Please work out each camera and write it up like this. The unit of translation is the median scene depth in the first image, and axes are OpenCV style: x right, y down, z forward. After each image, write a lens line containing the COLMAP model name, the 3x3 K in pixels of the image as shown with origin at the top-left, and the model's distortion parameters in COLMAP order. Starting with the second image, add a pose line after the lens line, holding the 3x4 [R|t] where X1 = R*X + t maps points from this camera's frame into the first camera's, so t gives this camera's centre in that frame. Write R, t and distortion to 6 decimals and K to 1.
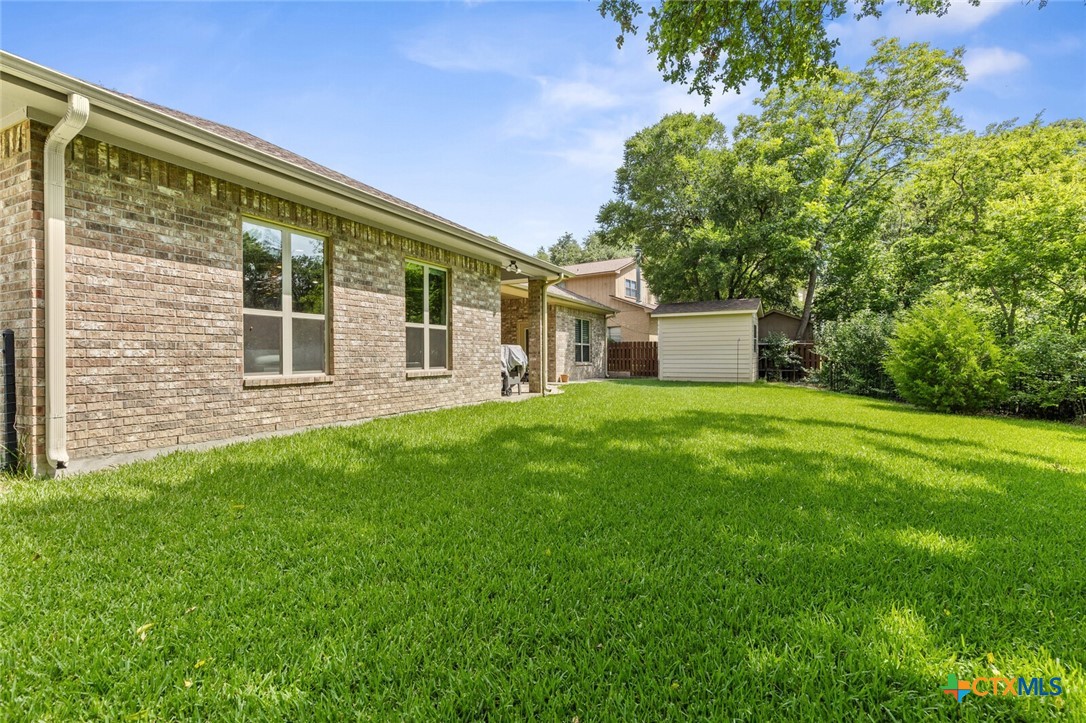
lens RADIAL K [[495.9, 0, 536.5], [0, 495.9, 358.5], [0, 0, 1]] dist [0.004779, 0.002517]
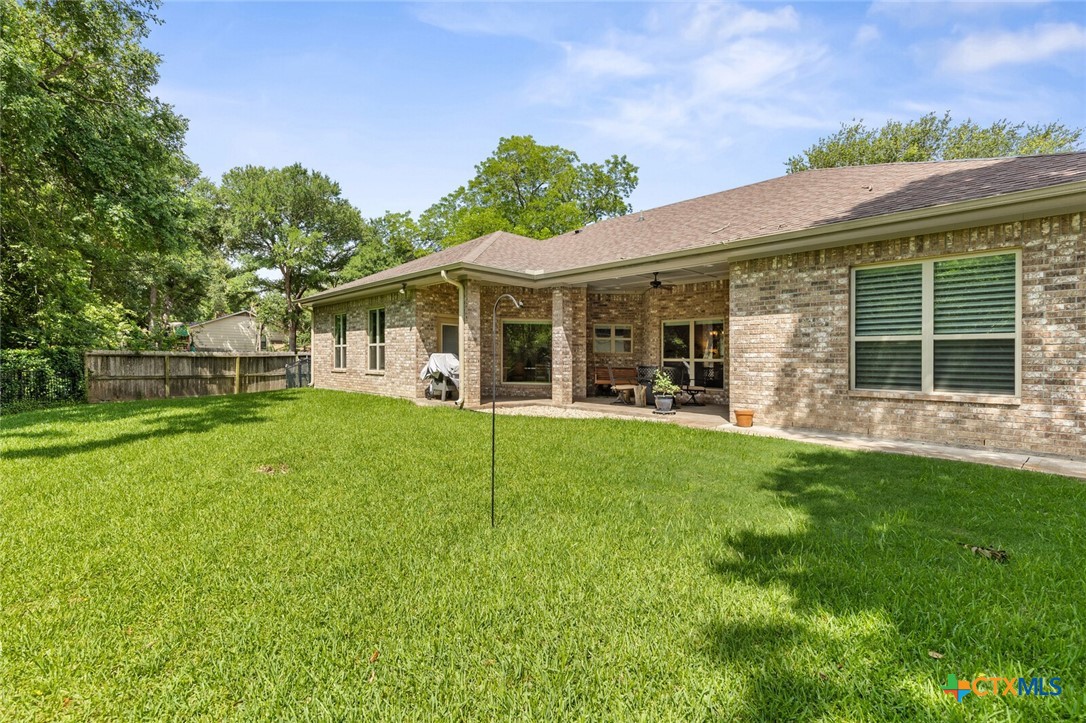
lens RADIAL K [[495.9, 0, 537.6], [0, 495.9, 360.1], [0, 0, 1]] dist [0.004779, 0.002517]
pose [[-0.336608, -0.007961, -0.941611, 1.159824], [-0.019194, 0.999815, -0.001592, -0.020077], [0.941449, 0.017537, -0.336699, 2.053112]]
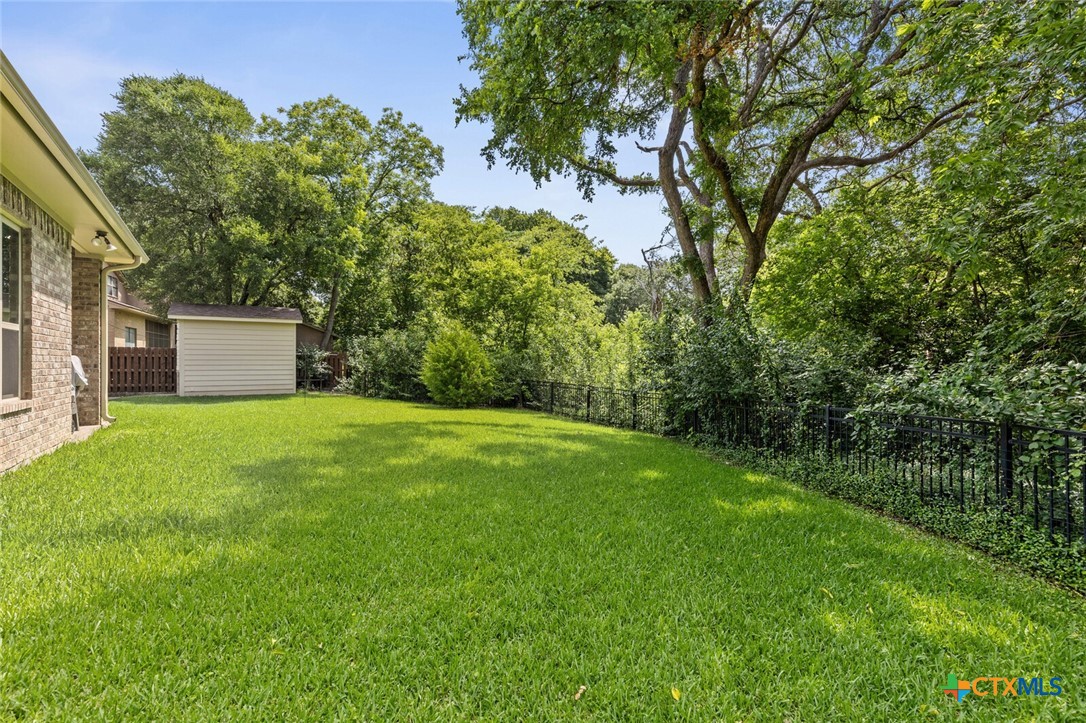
lens RADIAL K [[495.9, 0, 549.5], [0, 495.9, 360.3], [0, 0, 1]] dist [0.004779, 0.002517]
pose [[0.490518, 0.007959, 0.871395, -0.409102], [0.000522, 0.999955, -0.009427, -0.018136], [-0.871431, 0.005079, 0.490492, 0.169232]]
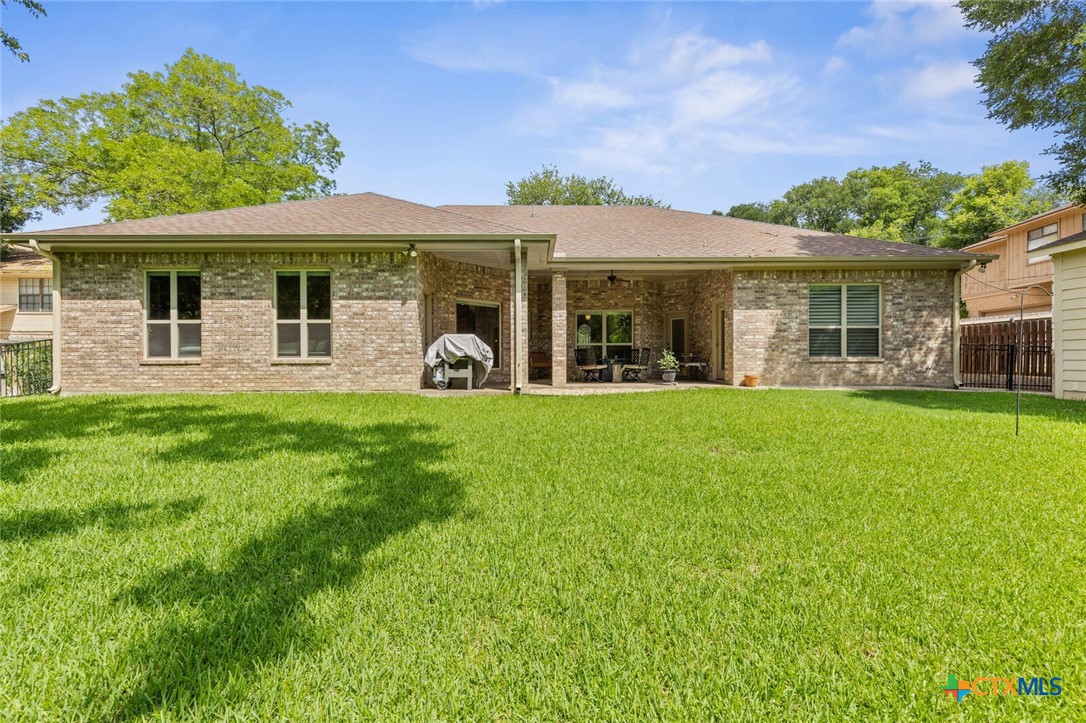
lens RADIAL K [[495.9, 0, 531.5], [0, 495.9, 358.9], [0, 0, 1]] dist [0.004779, 0.002517]
pose [[0.451279, -0.002567, -0.892379, 1.071643], [-0.001295, 0.999993, -0.003532, 0.027824], [0.892382, 0.002750, 0.451273, 0.942841]]
